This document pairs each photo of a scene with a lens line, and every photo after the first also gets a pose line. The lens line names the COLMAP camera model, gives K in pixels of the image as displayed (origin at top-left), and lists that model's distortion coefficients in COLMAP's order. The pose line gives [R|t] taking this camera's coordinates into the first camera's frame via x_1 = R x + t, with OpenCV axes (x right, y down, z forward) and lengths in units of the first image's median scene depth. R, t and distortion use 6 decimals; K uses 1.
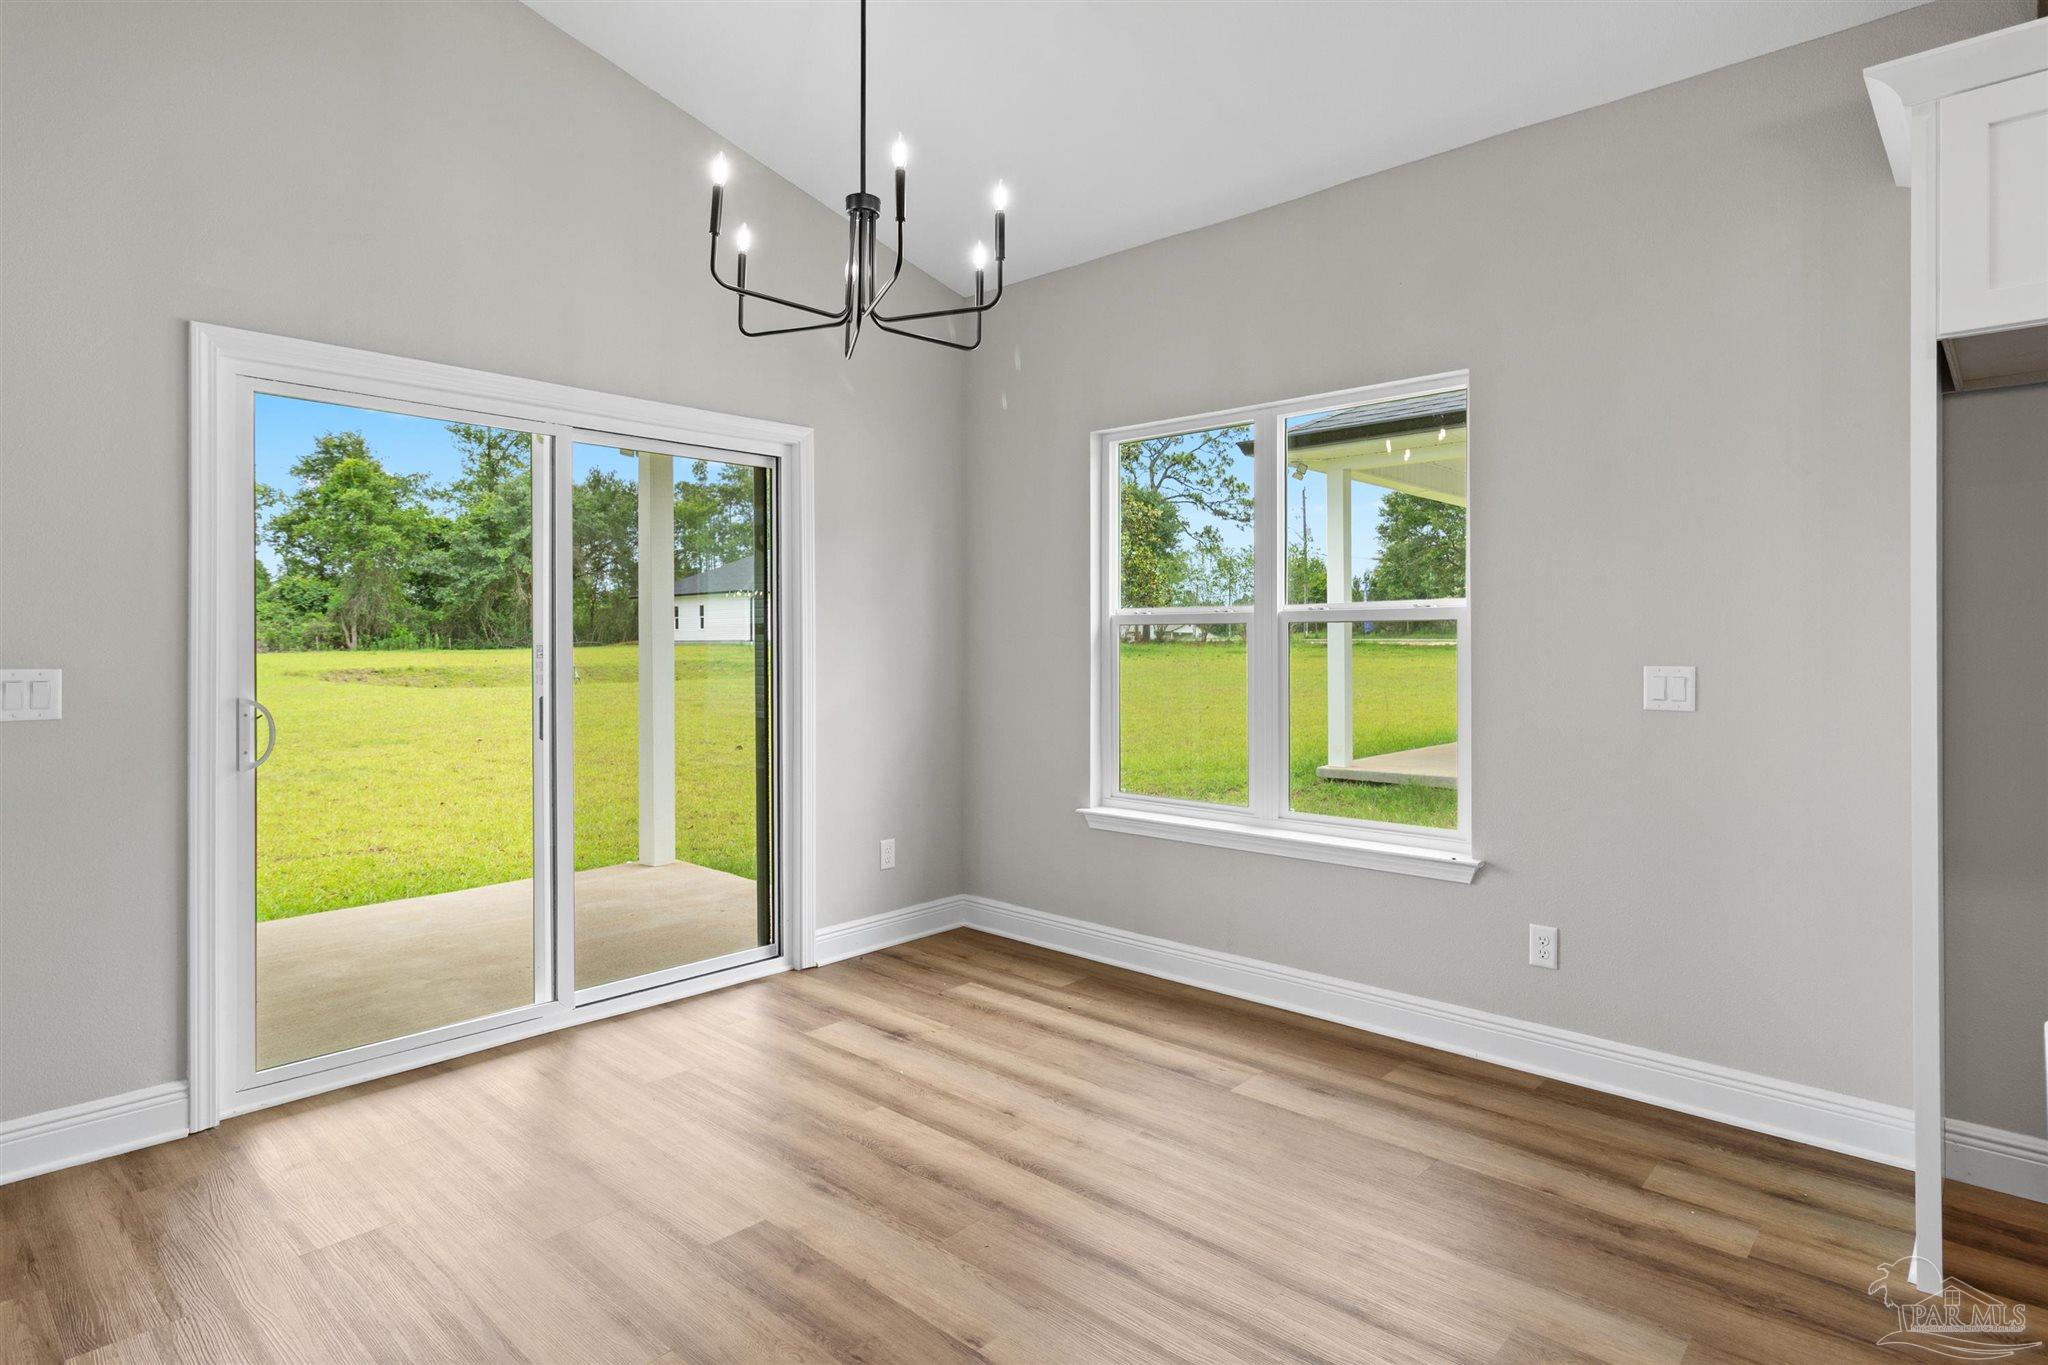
lens RADIAL K [[1076.2, 0, 1027.7], [0, 1076.2, 620.9], [0, 0, 1]] dist [0.002930, 0.000536]
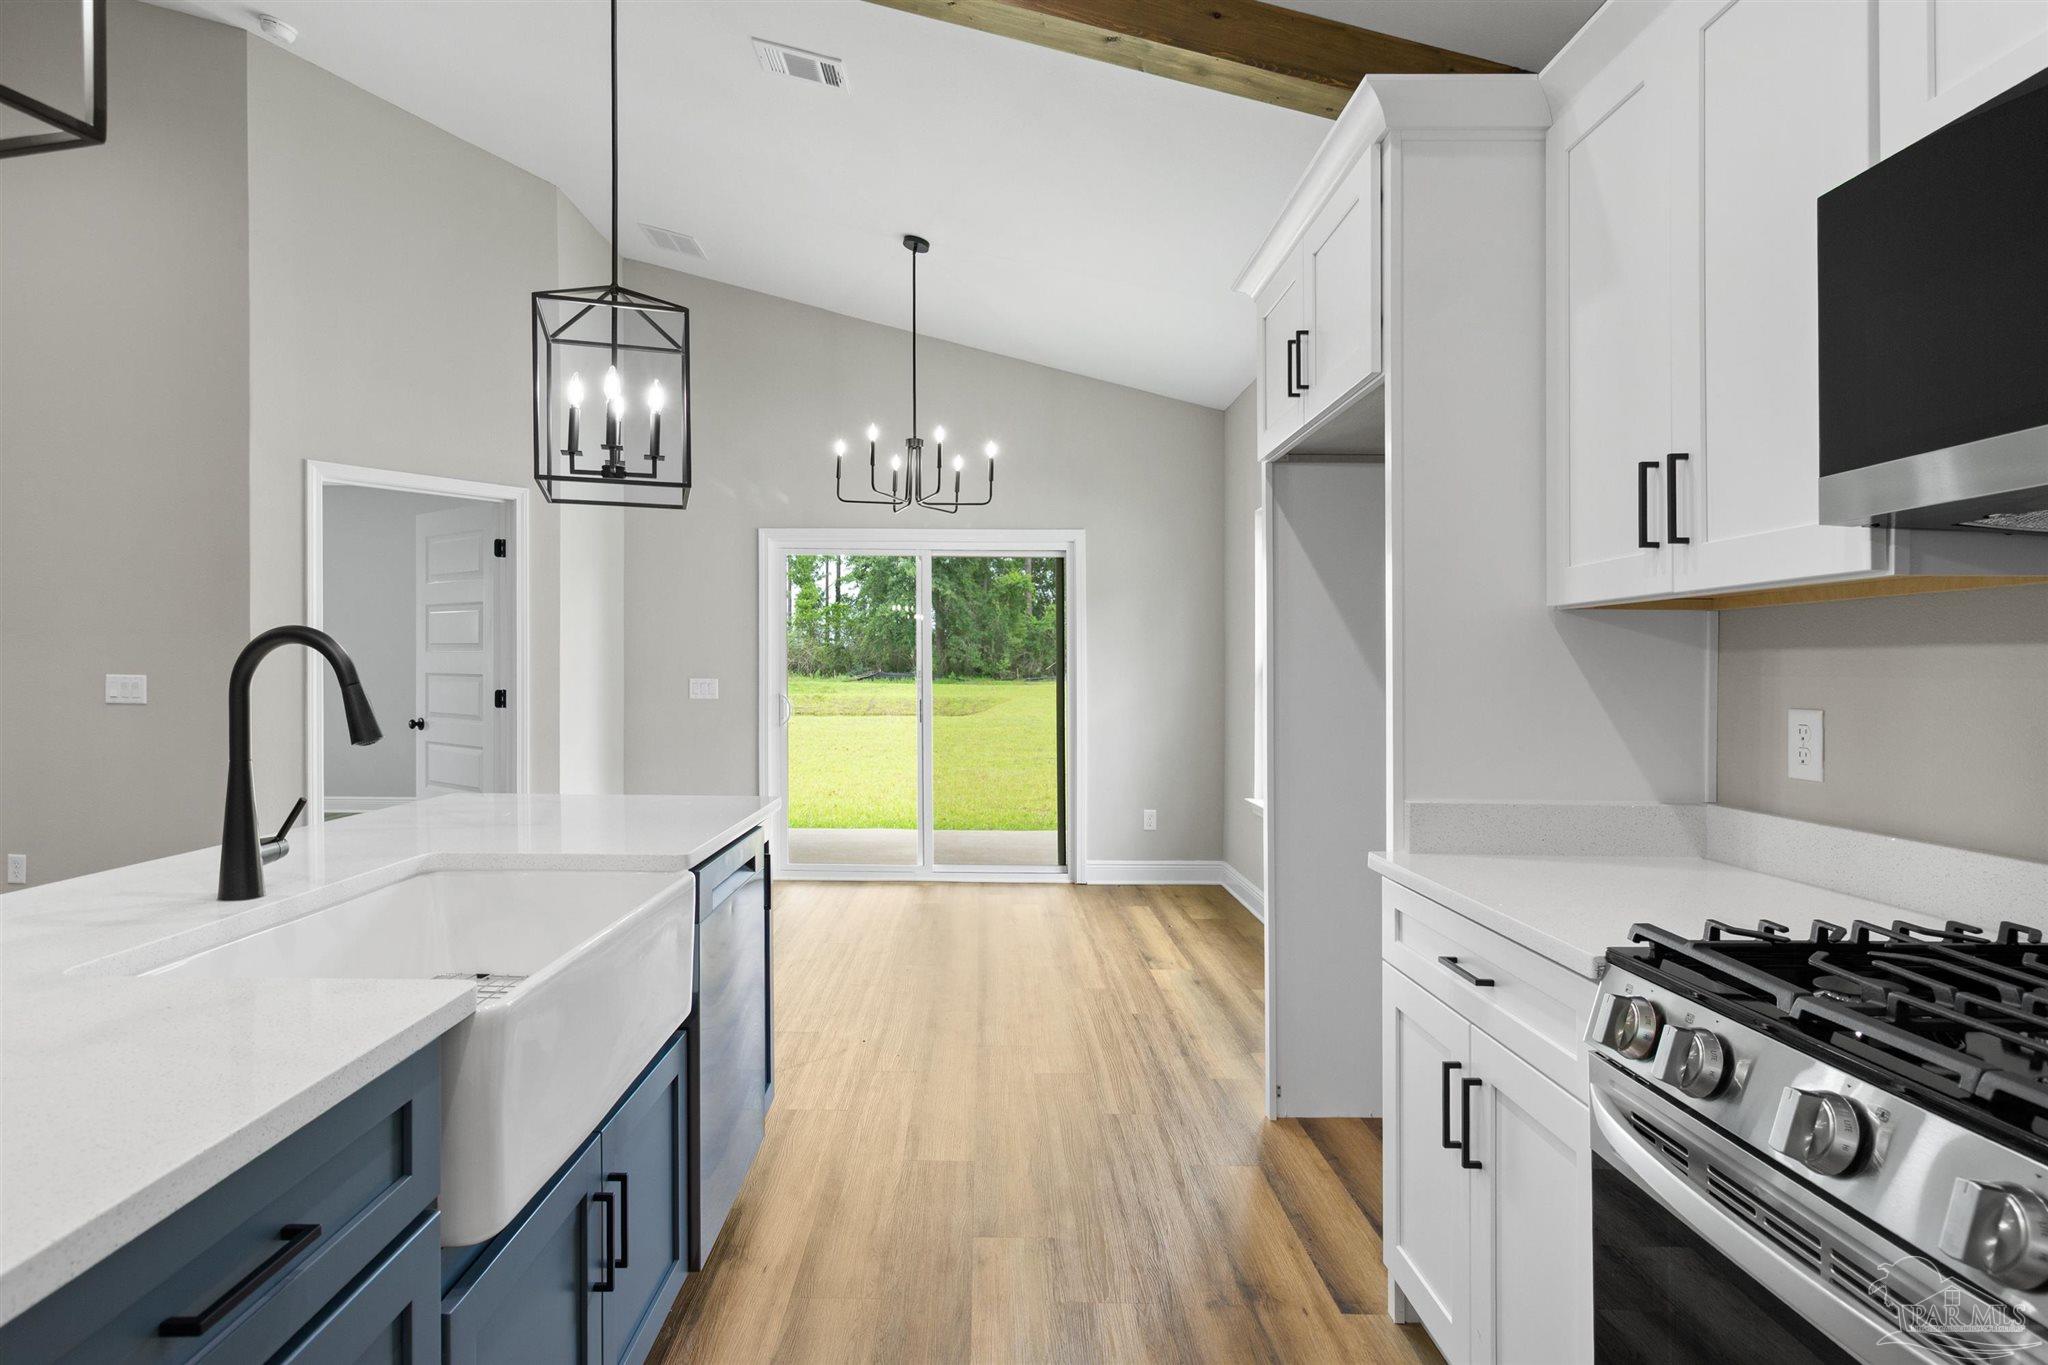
lens RADIAL K [[1118.4, 0, 1013.0], [0, 1118.4, 661.9], [0, 0, 1]] dist [0.001937, 0.000241]
pose [[0.679007, 0.000330, -0.734132, 0.900742], [0.006349, 0.999960, 0.006321, -0.003592], [0.734104, -0.008953, 0.678978, -0.147214]]
